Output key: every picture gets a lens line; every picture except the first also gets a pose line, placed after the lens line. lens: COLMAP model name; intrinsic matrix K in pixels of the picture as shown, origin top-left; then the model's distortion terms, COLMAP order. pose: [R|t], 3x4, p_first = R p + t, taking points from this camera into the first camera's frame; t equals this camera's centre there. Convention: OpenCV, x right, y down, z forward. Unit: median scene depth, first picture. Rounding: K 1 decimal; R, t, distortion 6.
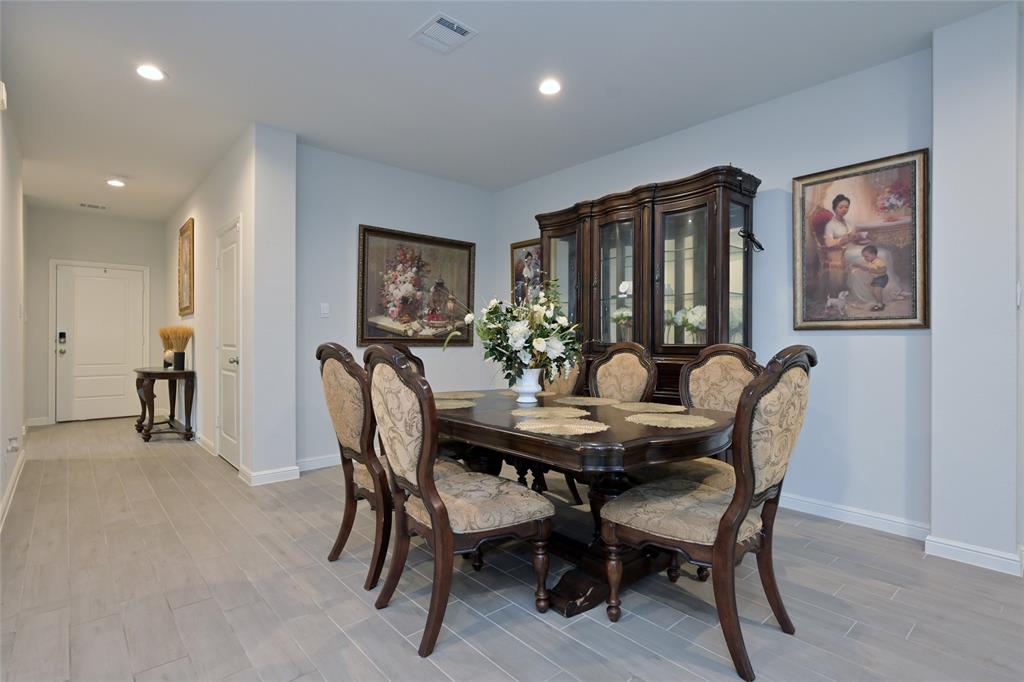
lens RADIAL K [[506.7, 0, 509.2], [0, 506.7, 338.3], [0, 0, 1]] dist [-0.003649, 0.001037]
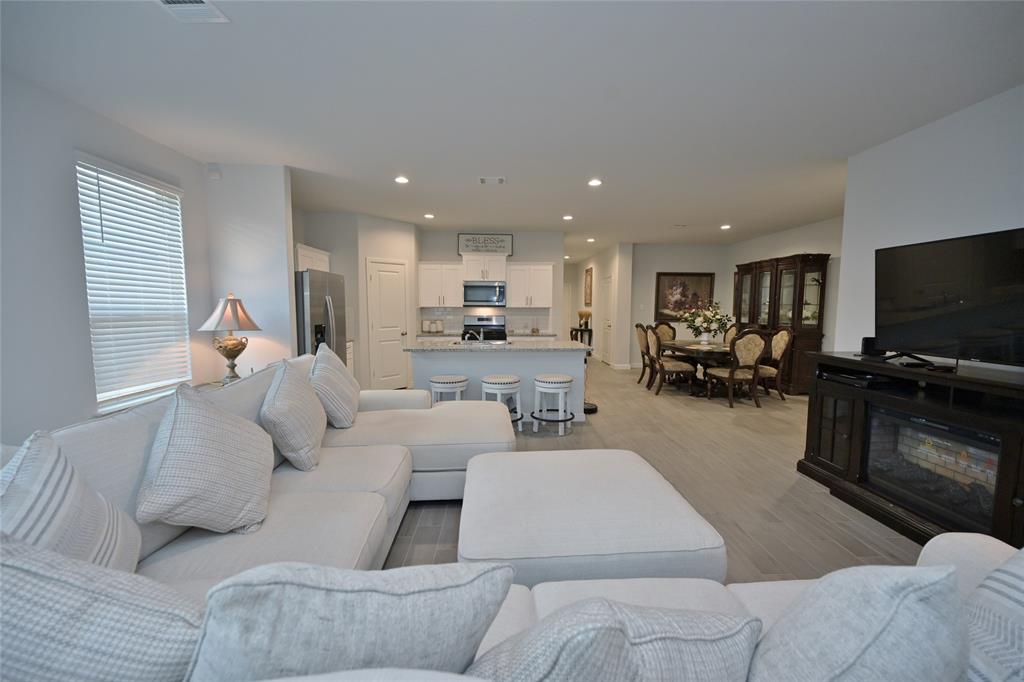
lens RADIAL K [[403.8, 0, 508.6], [0, 403.8, 337.1], [0, 0, 1]] dist [-0.001146, 0.000564]
pose [[0.768050, 0.050535, -0.638392, 0.386043], [-0.002556, 0.997115, 0.075856, -0.052423], [0.640384, -0.056630, 0.765964, -0.901430]]
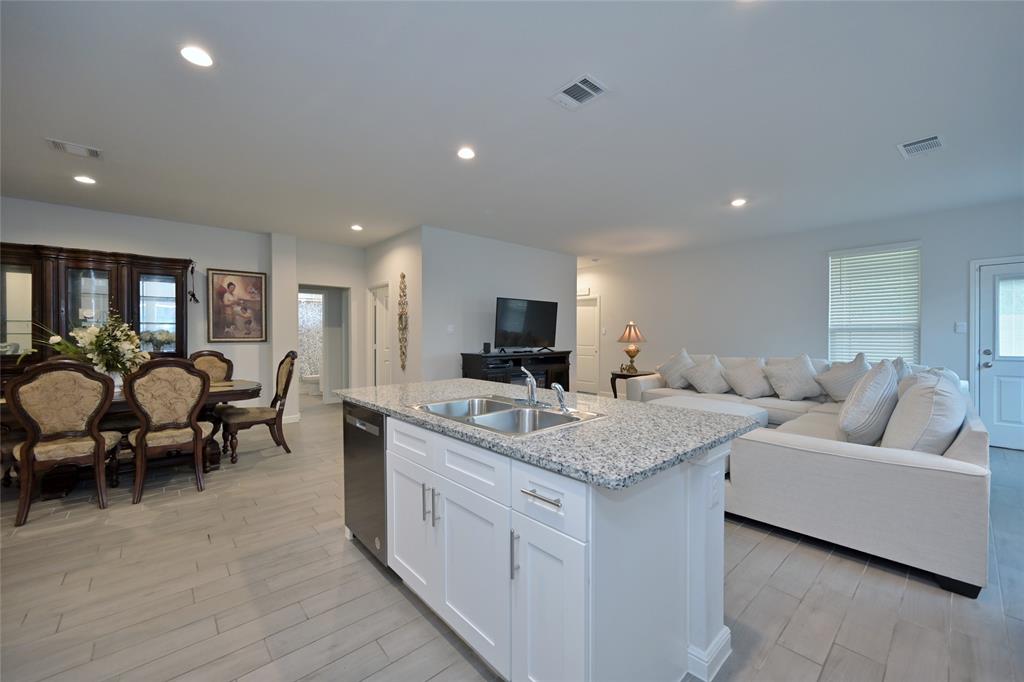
lens RADIAL K [[403.8, 0, 510.3], [0, 403.8, 338.5], [0, 0, 1]] dist [-0.001146, 0.000564]
pose [[-0.005427, -0.007694, 0.999956, -0.721789], [0.003336, 0.999965, 0.007713, -0.027891], [-0.999980, 0.003377, -0.005401, -0.143150]]
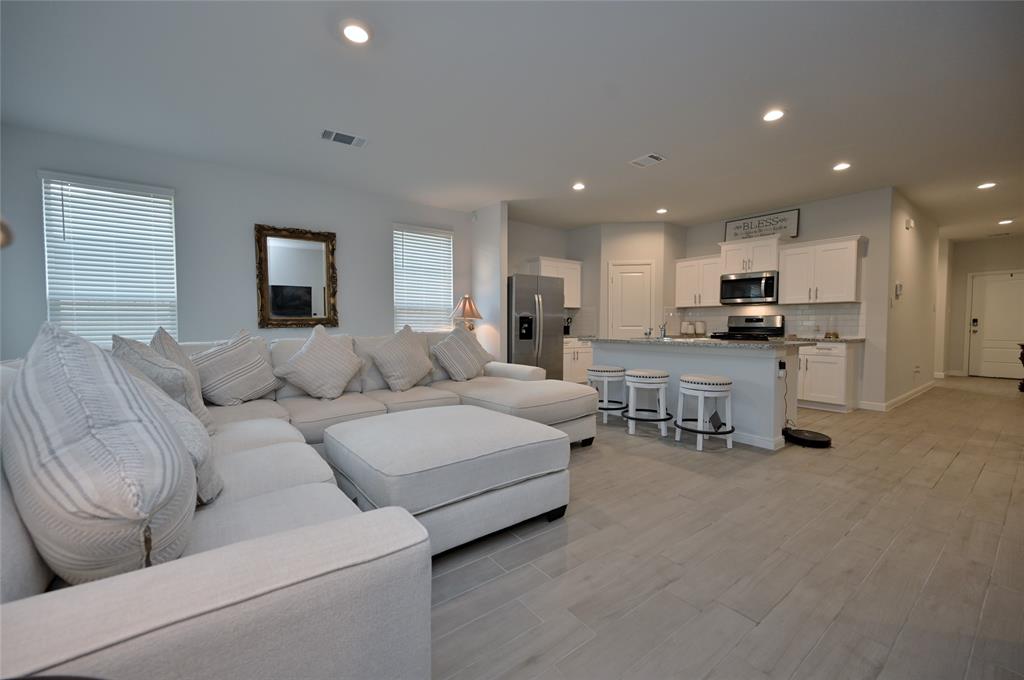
lens RADIAL K [[404.3, 0, 509.4], [0, 404.3, 338.9], [0, 0, 1]] dist [0.000982, -0.000633]
pose [[-0.080975, 0.035401, -0.996087, 0.636284], [-0.001248, 0.999365, 0.035619, 0.009688], [0.996715, 0.004127, -0.080880, -0.442567]]
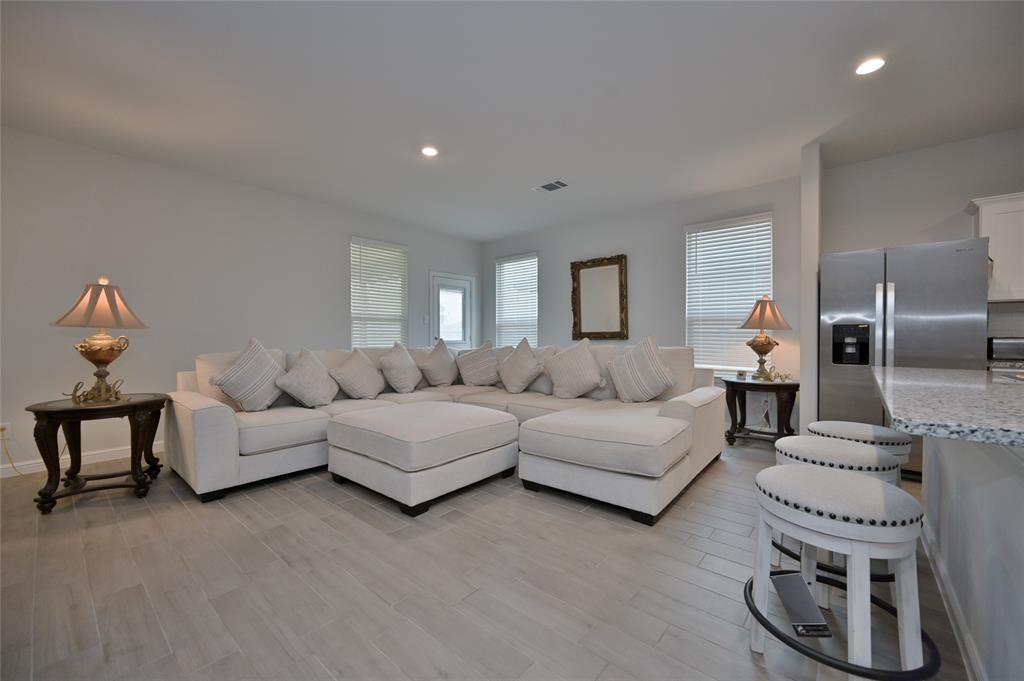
lens RADIAL K [[404.3, 0, 509.1], [0, 404.3, 338.8], [0, 0, 1]] dist [0.000982, -0.000633]
pose [[-0.990330, 0.000818, -0.138728, 0.136689], [-0.000207, 0.999973, 0.007370, 0.006547], [0.138730, 0.007328, -0.990303, 0.080074]]
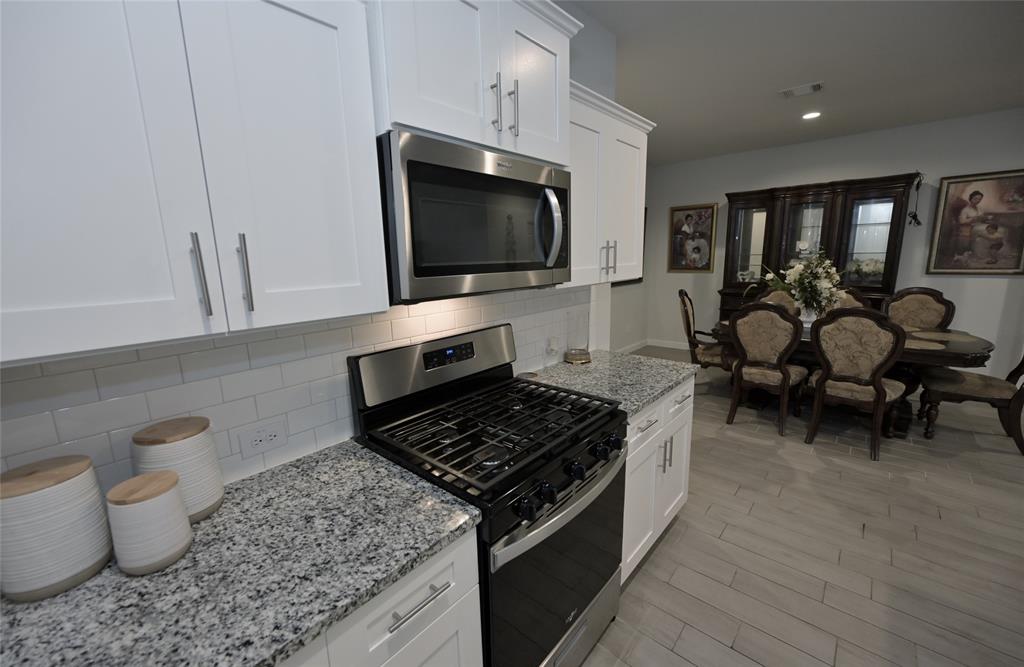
lens RADIAL K [[409.6, 0, 508.9], [0, 409.6, 331.5], [0, 0, 1]] dist [-0.001385, 0.000543]
pose [[0.992195, -0.049403, 0.114494, -0.638696], [0.027427, 0.982146, 0.186109, -0.079647], [-0.121644, -0.181517, 0.975835, -0.115764]]
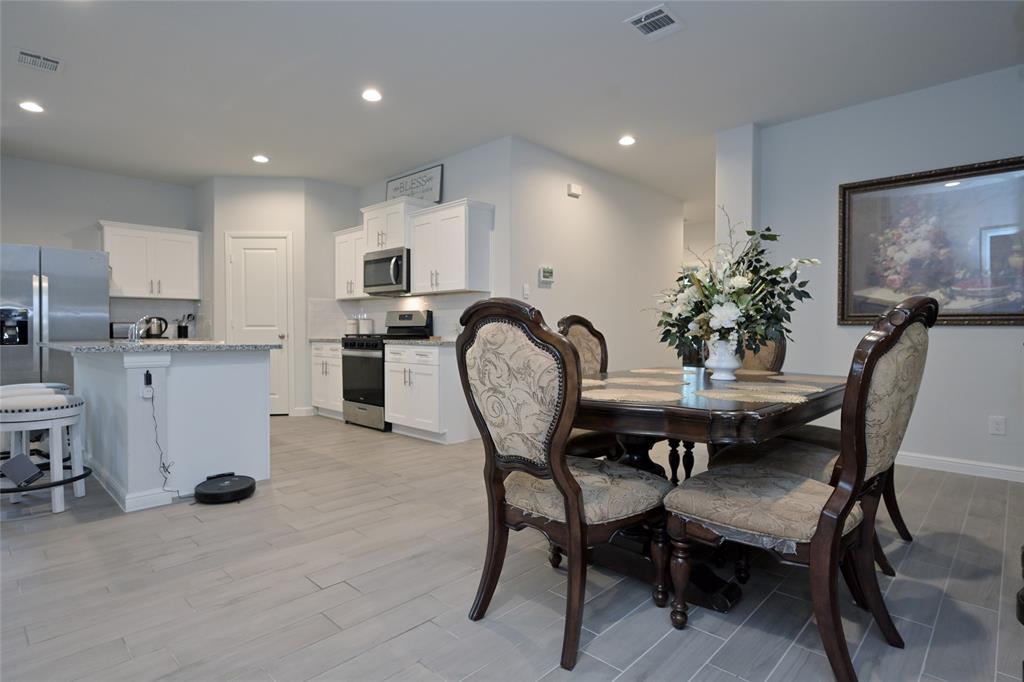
lens RADIAL K [[528.4, 0, 510.0], [0, 528.4, 340.1], [0, 0, 1]] dist [-0.002964, 0.000949]
pose [[0.083164, 0.016856, -0.996393, 0.523278], [-0.002182, 0.999858, 0.016732, 0.026601], [0.996534, 0.000783, 0.083189, 0.328362]]
